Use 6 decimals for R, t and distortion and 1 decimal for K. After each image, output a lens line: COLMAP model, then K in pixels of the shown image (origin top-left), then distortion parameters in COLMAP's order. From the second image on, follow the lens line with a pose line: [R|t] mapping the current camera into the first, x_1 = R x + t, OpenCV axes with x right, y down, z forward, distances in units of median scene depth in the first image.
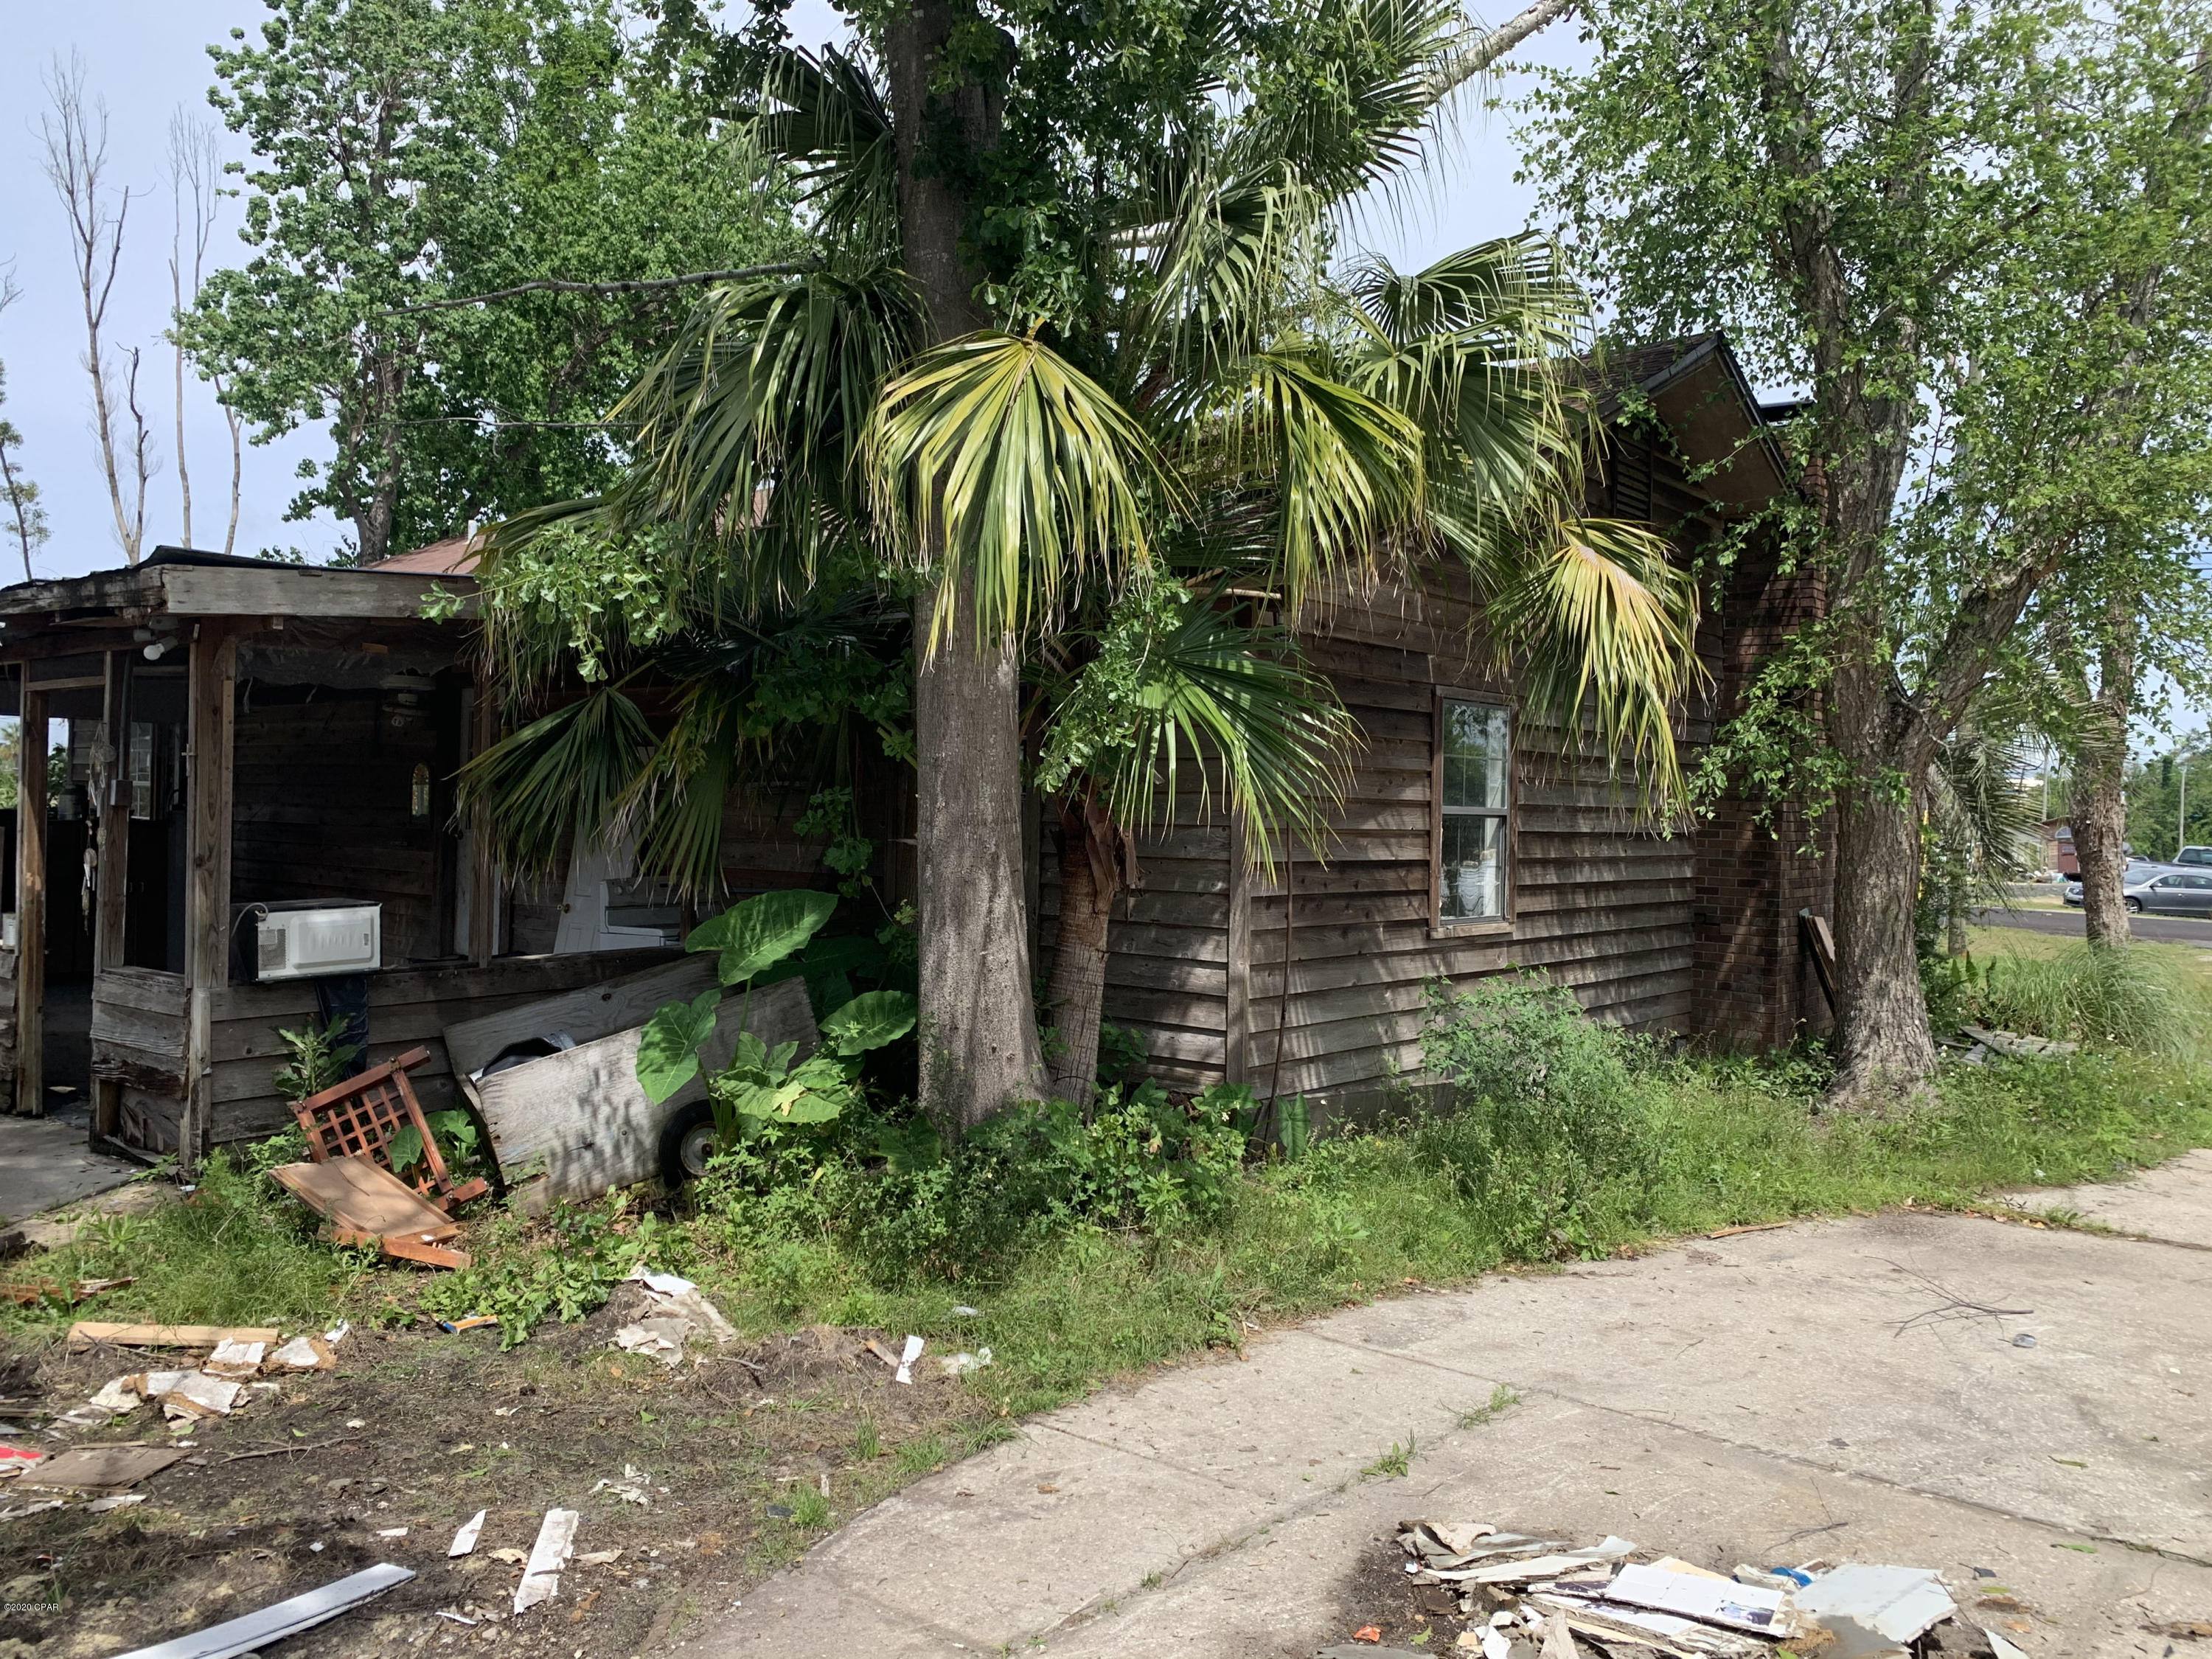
lens RADIAL K [[1731.2, 0, 1106.0], [0, 1731.2, 829.5], [0, 0, 1]] dist [0.038150, -0.041395]
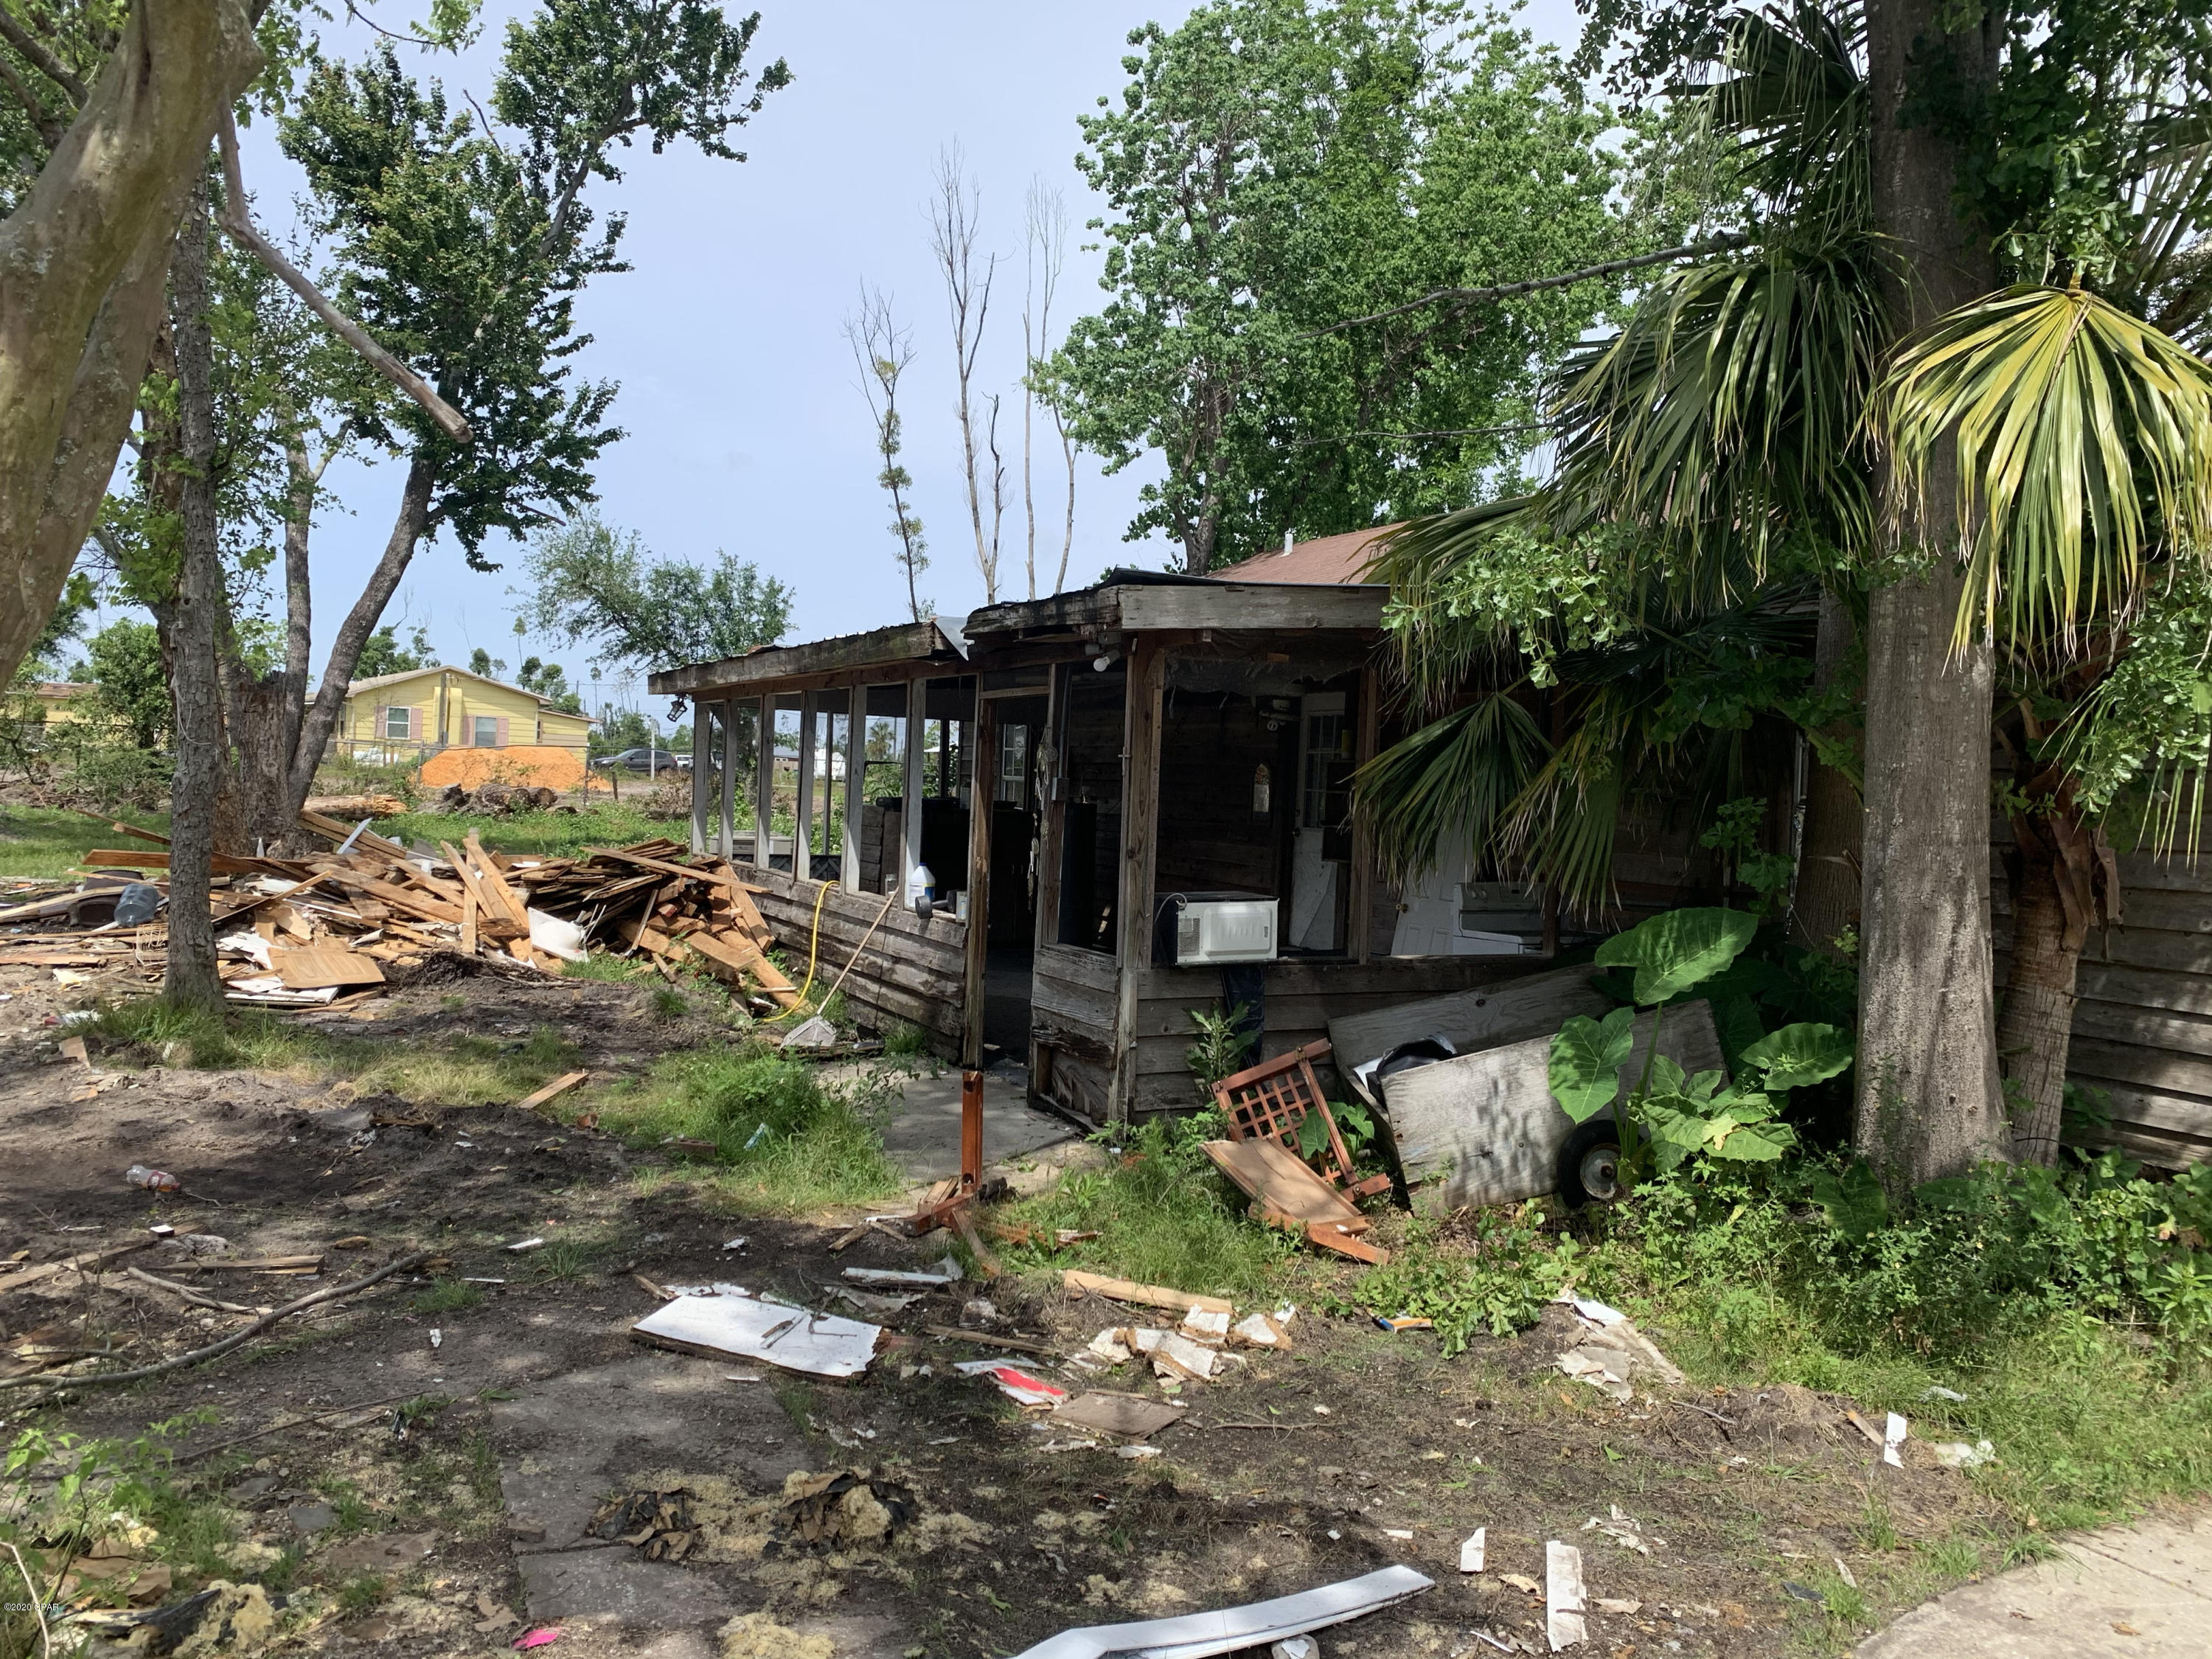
lens RADIAL K [[1731.2, 0, 1106.0], [0, 1731.2, 829.5], [0, 0, 1]] dist [0.038150, -0.041395]
pose [[0.909920, 0.027264, -0.413887, -0.109093], [-0.027465, 0.999608, 0.005466, -0.004009], [0.413874, 0.006394, 0.910312, 0.006183]]
